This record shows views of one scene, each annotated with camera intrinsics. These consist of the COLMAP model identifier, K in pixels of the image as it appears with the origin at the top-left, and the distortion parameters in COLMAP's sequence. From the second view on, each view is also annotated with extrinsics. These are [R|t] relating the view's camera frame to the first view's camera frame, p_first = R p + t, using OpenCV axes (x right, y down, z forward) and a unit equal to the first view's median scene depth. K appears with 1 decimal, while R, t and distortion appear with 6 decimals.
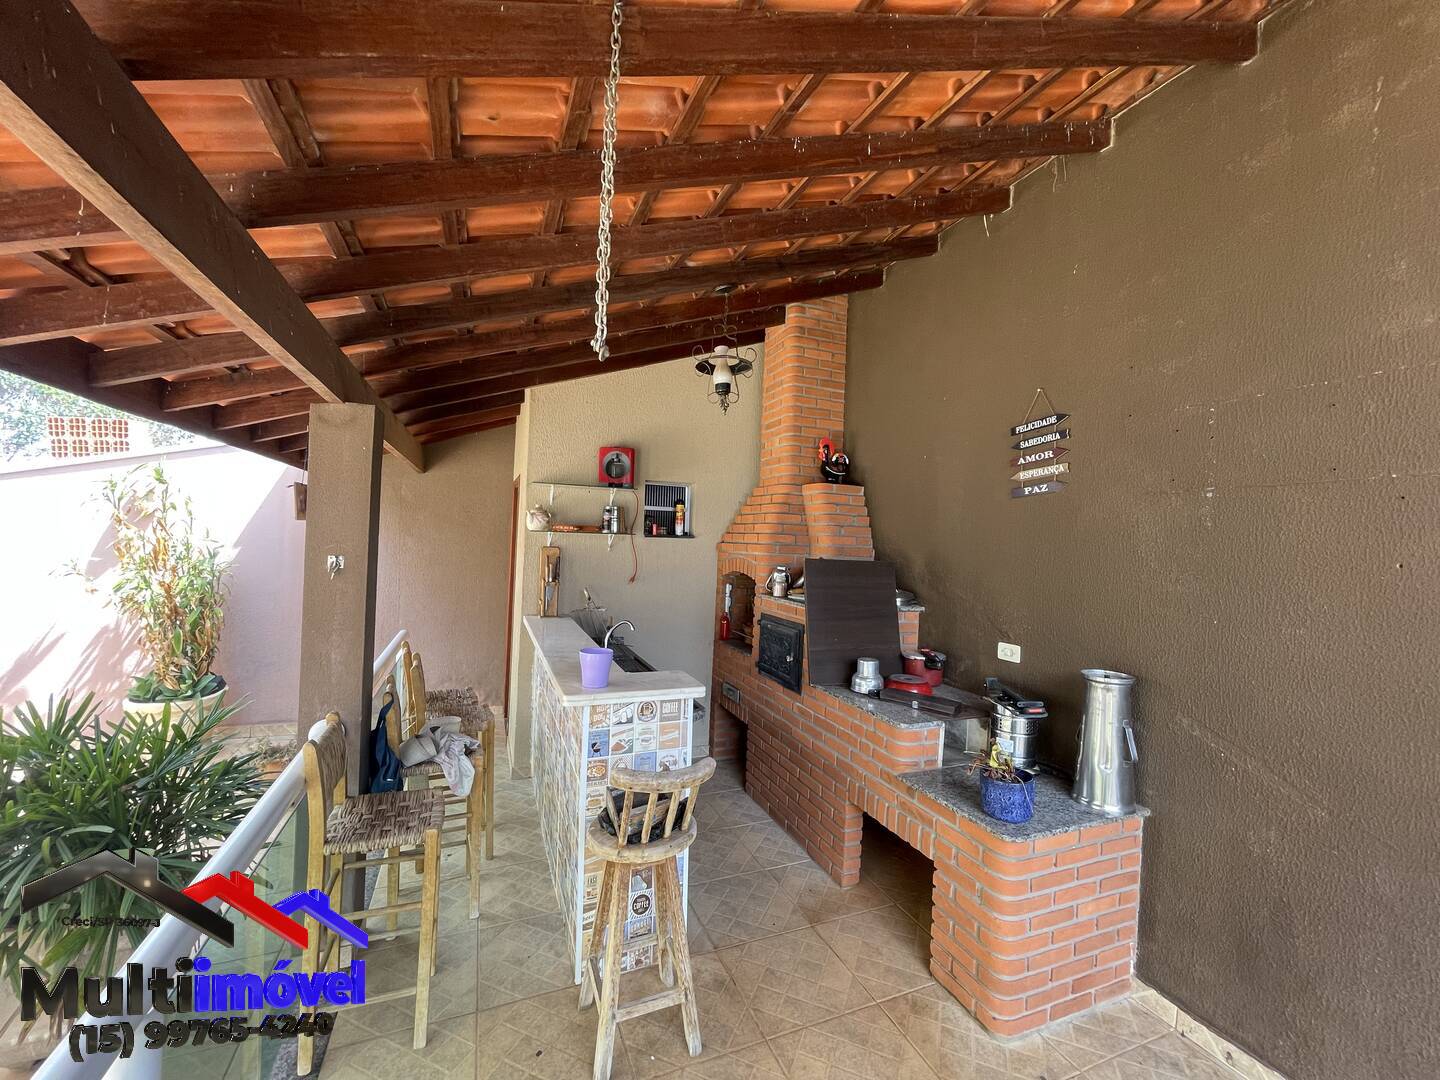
lens RADIAL K [[576.2, 0, 706.9], [0, 576.2, 538.9], [0, 0, 1]] dist [0.000466, -0.000092]
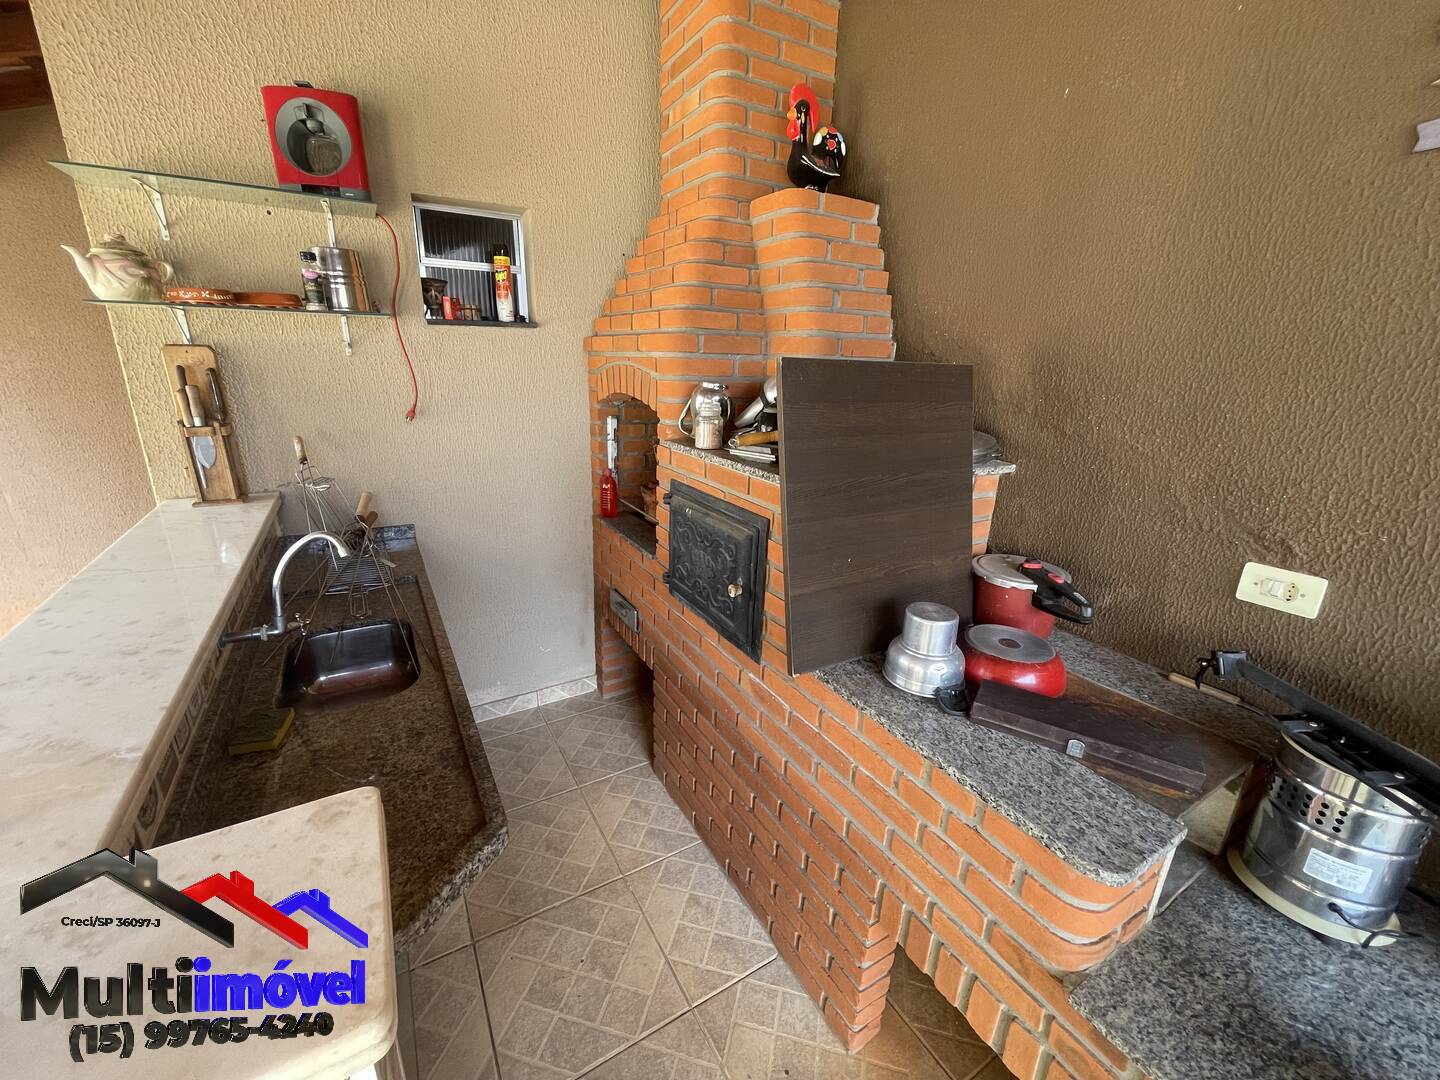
lens RADIAL K [[576.2, 0, 706.9], [0, 576.2, 538.9], [0, 0, 1]] dist [0.000466, -0.000092]
pose [[0.988550, -0.057341, 0.139573, 0.051613], [0.011714, 0.951354, 0.307877, 0.024438], [-0.150438, -0.302717, 0.941133, 0.502605]]
